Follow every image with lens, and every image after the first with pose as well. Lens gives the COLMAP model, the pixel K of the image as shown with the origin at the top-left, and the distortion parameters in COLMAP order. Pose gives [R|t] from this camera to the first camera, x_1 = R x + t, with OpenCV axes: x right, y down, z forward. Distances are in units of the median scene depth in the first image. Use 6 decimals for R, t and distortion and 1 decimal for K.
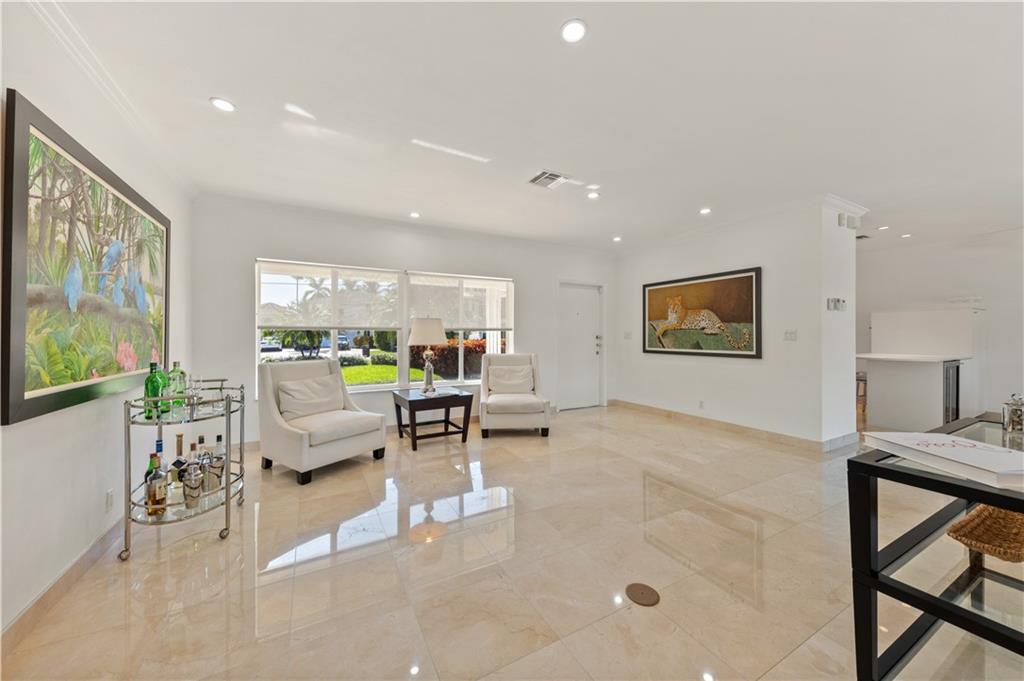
lens RADIAL K [[377.6, 0, 510.1], [0, 377.6, 346.4], [0, 0, 1]] dist [0.000653, 0.000022]
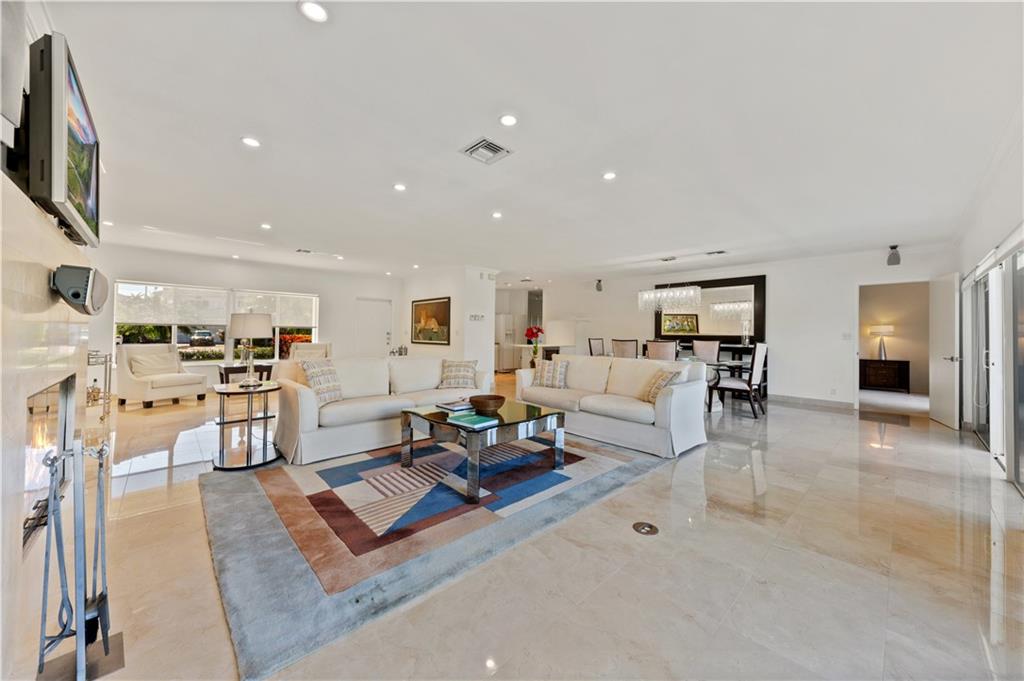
lens RADIAL K [[359.5, 0, 509.5], [0, 359.5, 339.0], [0, 0, 1]] dist [0.000010, -0.000163]
pose [[0.961115, 0.008407, 0.276019, 0.399655], [-0.004873, 0.999897, -0.013487, 0.020522], [-0.276104, 0.011617, 0.961058, -0.709570]]
